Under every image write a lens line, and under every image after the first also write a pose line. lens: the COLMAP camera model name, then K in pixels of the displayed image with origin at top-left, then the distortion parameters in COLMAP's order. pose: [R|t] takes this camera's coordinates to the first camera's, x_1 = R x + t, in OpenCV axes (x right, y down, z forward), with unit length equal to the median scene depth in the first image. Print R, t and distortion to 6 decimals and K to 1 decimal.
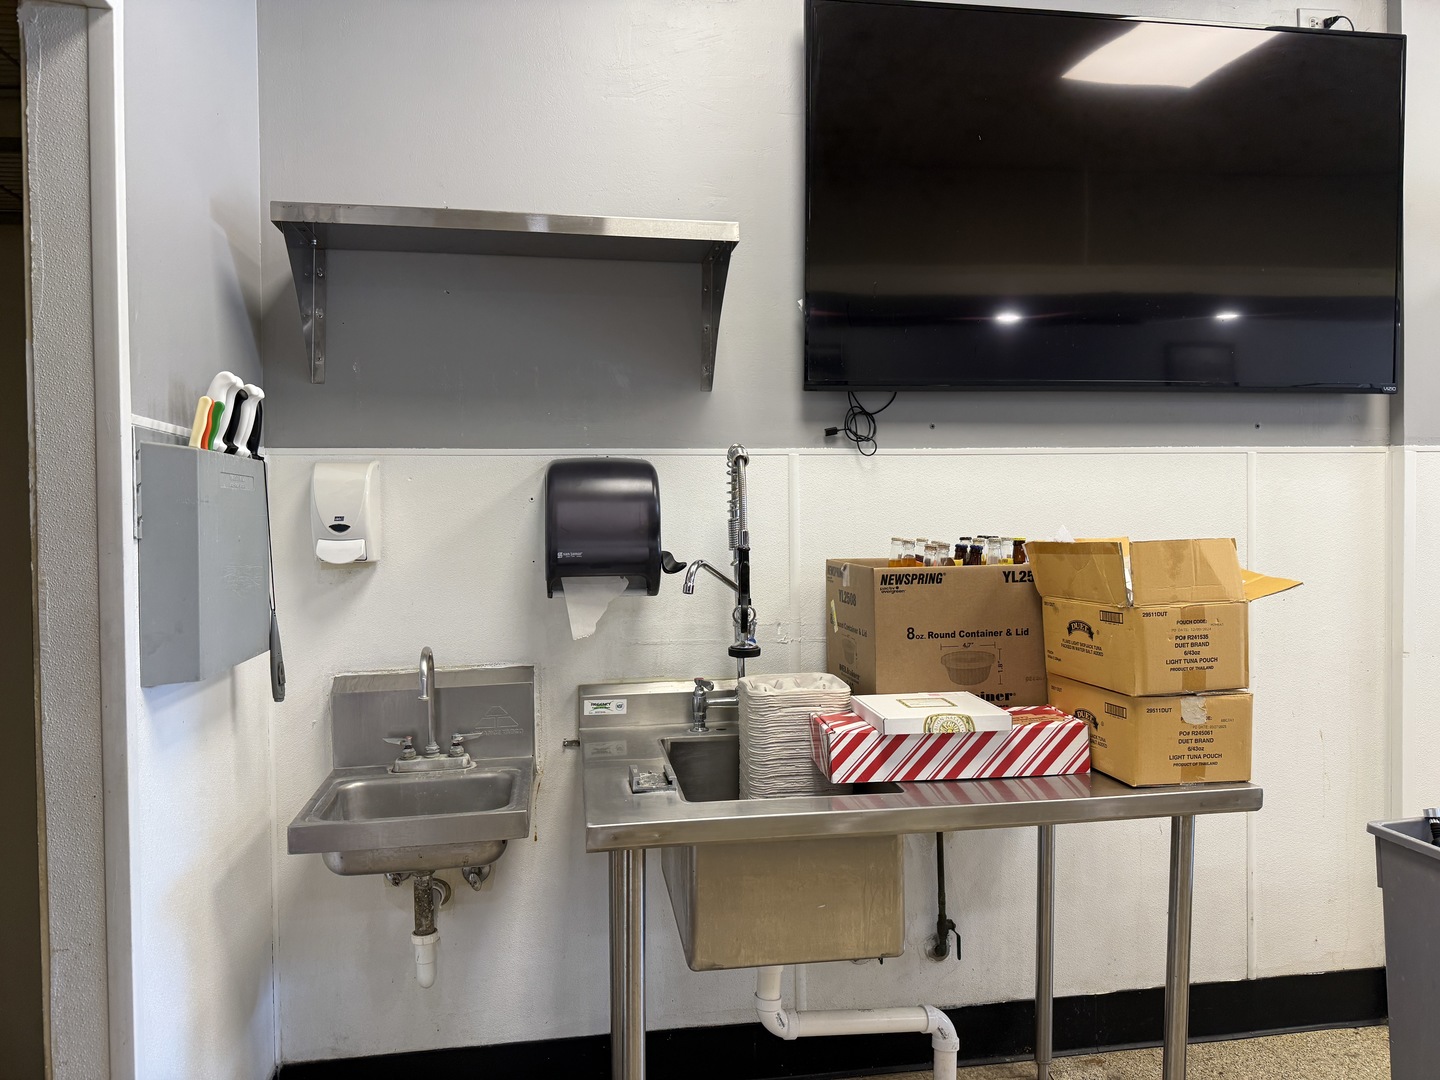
lens RADIAL K [[998.2, 0, 720.0], [0, 998.2, 540.0], [0, 0, 1]] dist [0.004826, -0.020048]
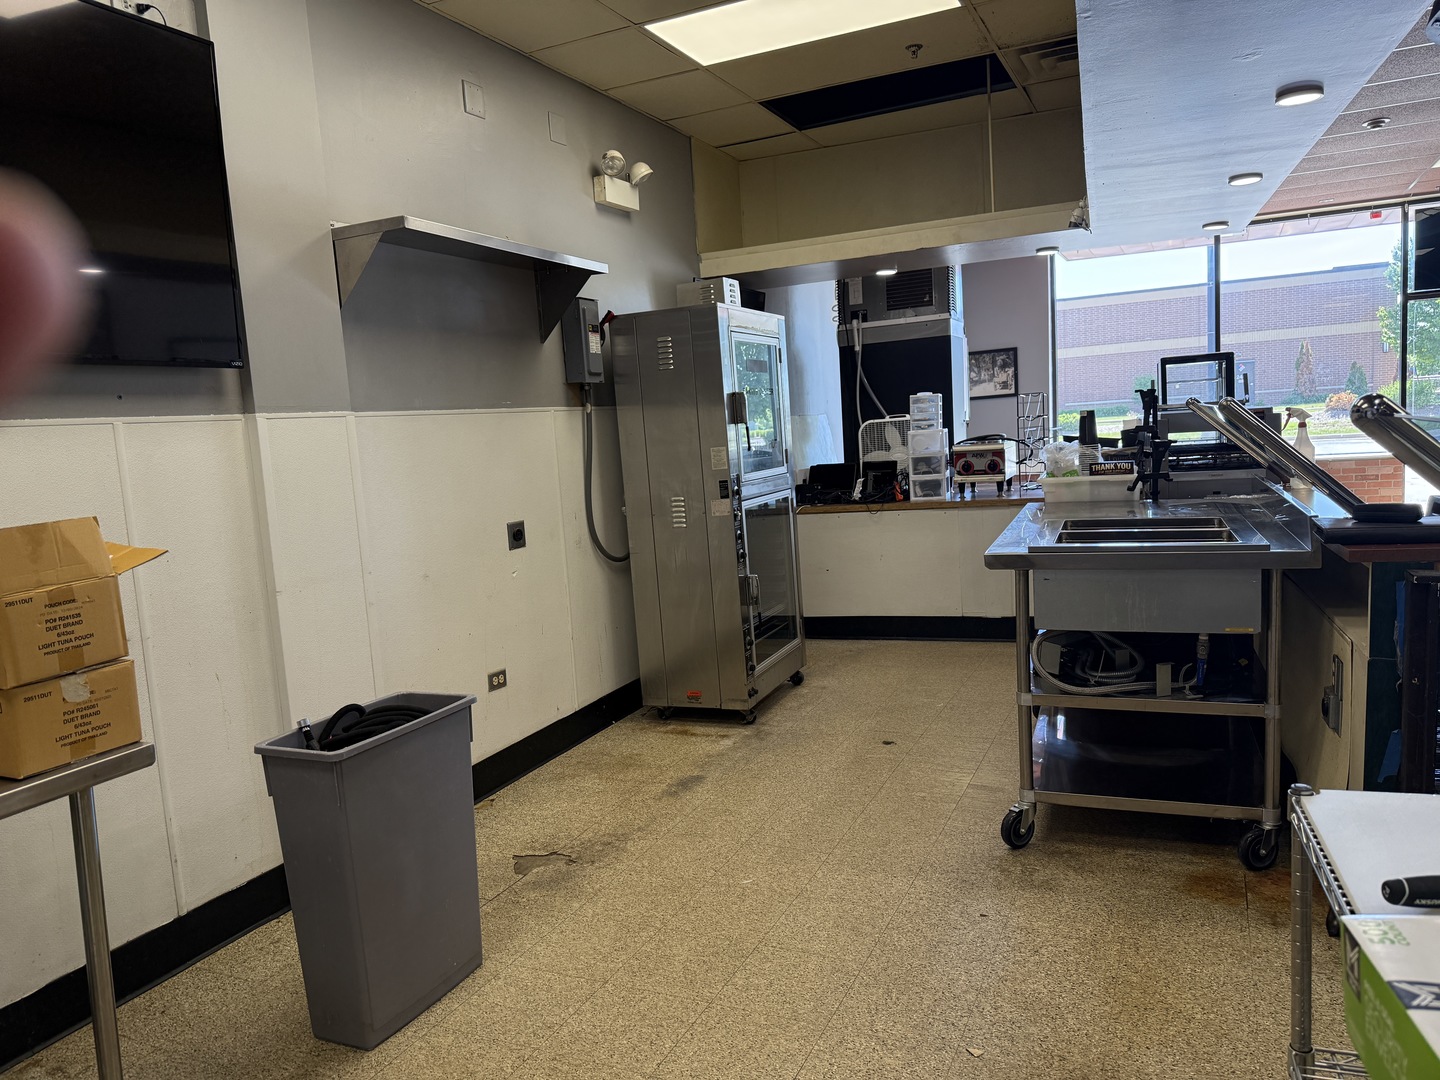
lens RADIAL K [[1025.4, 0, 720.0], [0, 1025.4, 540.0], [0, 0, 1]] dist [0.007993, -0.009653]
pose [[0.565546, -0.122689, 0.815540, 0.009633], [0.072136, 0.992442, 0.099279, -0.036296], [-0.821556, 0.002683, 0.570121, -0.138846]]
